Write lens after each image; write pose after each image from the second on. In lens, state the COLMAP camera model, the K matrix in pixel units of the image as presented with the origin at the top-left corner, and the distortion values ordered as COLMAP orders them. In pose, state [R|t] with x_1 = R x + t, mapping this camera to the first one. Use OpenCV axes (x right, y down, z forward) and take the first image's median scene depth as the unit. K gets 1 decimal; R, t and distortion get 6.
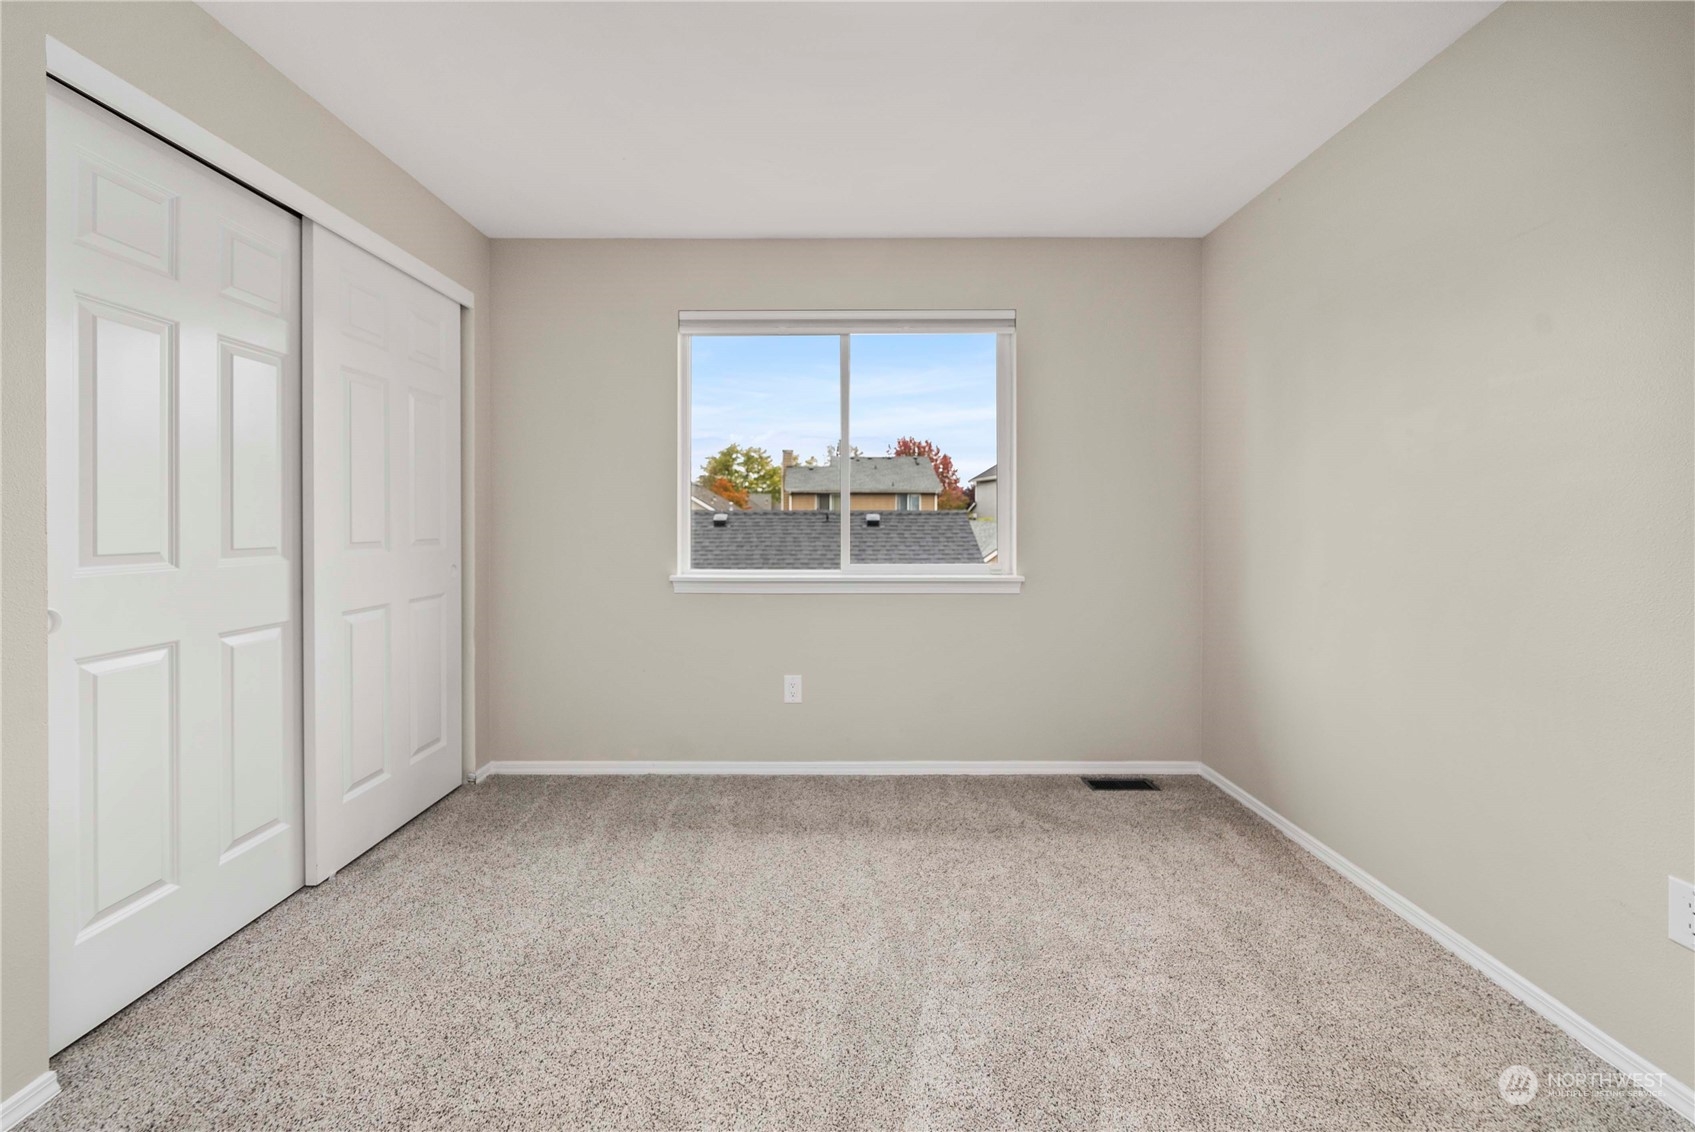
lens RADIAL K [[631.7, 0, 845.5], [0, 631.7, 517.1], [0, 0, 1]] dist [-0.006430, 0.000373]
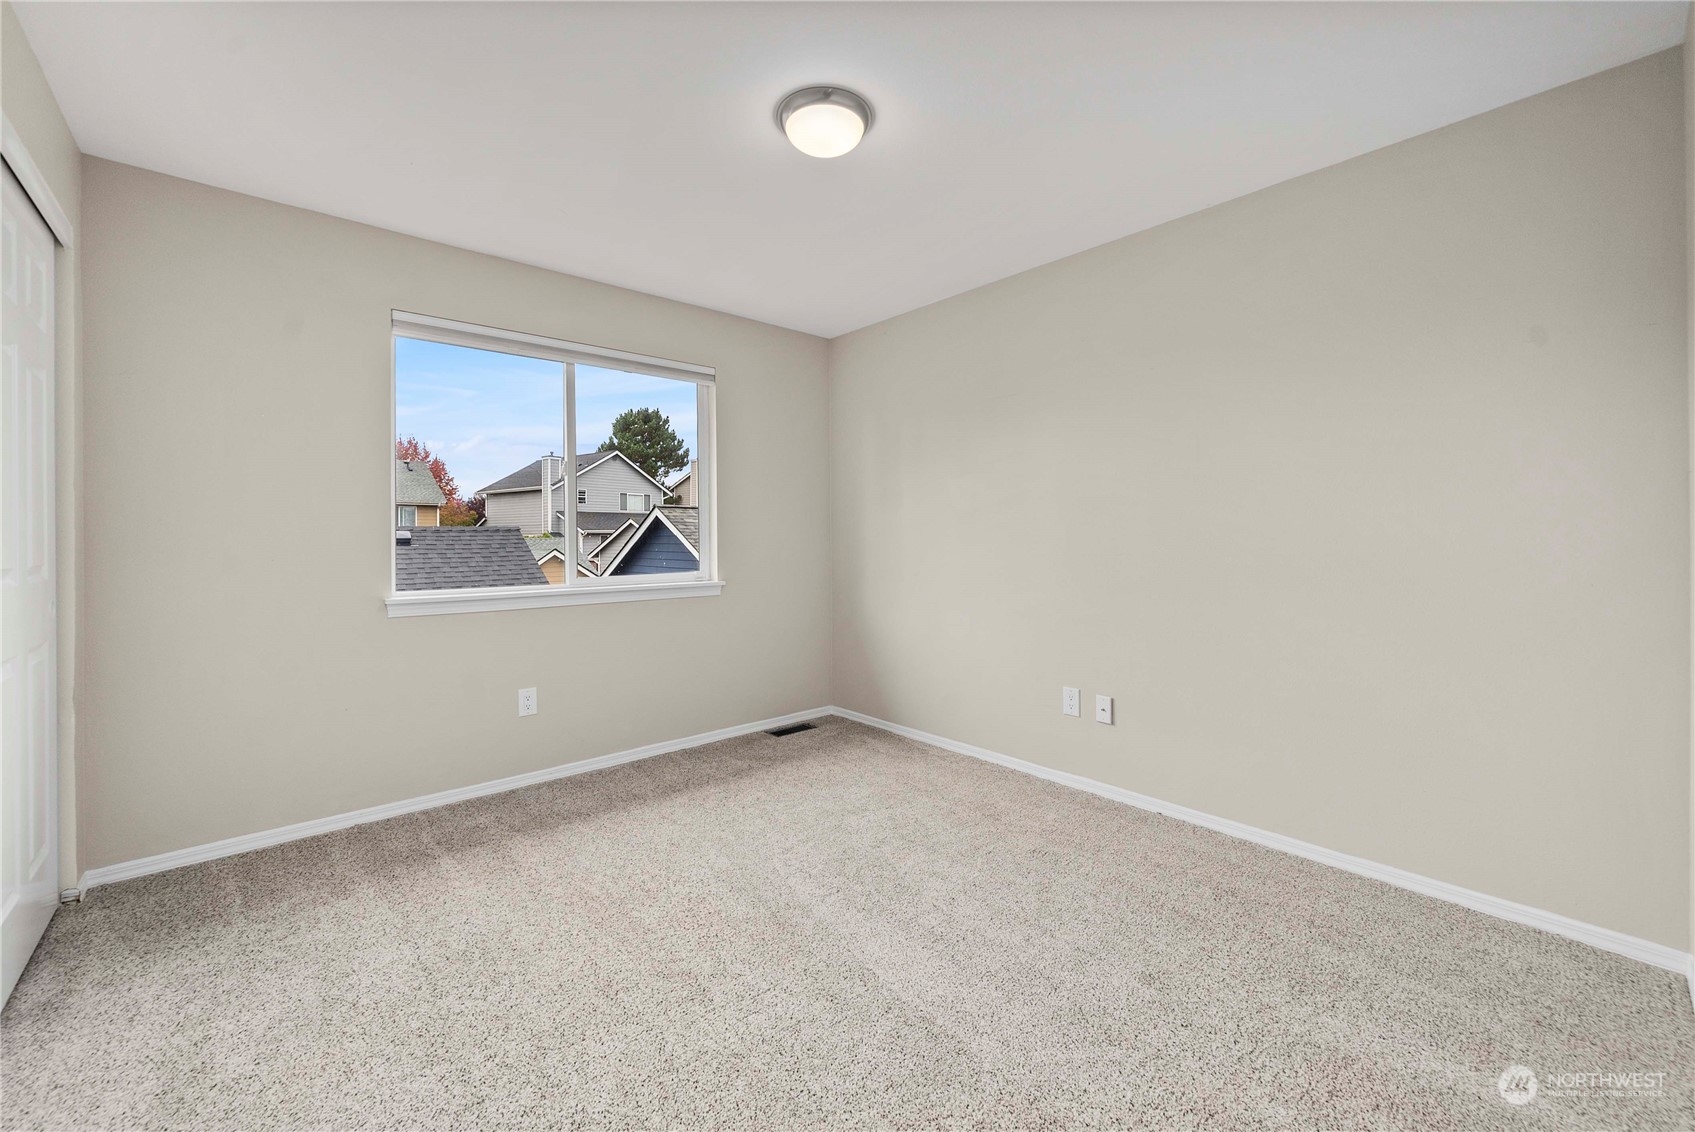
lens RADIAL K [[631.7, 0, 845.5], [0, 631.7, 517.1], [0, 0, 1]] dist [-0.006430, 0.000373]
pose [[0.761126, 0.016042, 0.648406, -0.406958], [0.001426, 0.999650, -0.026405, 0.000253], [-0.648603, 0.021022, 0.760837, -0.136318]]
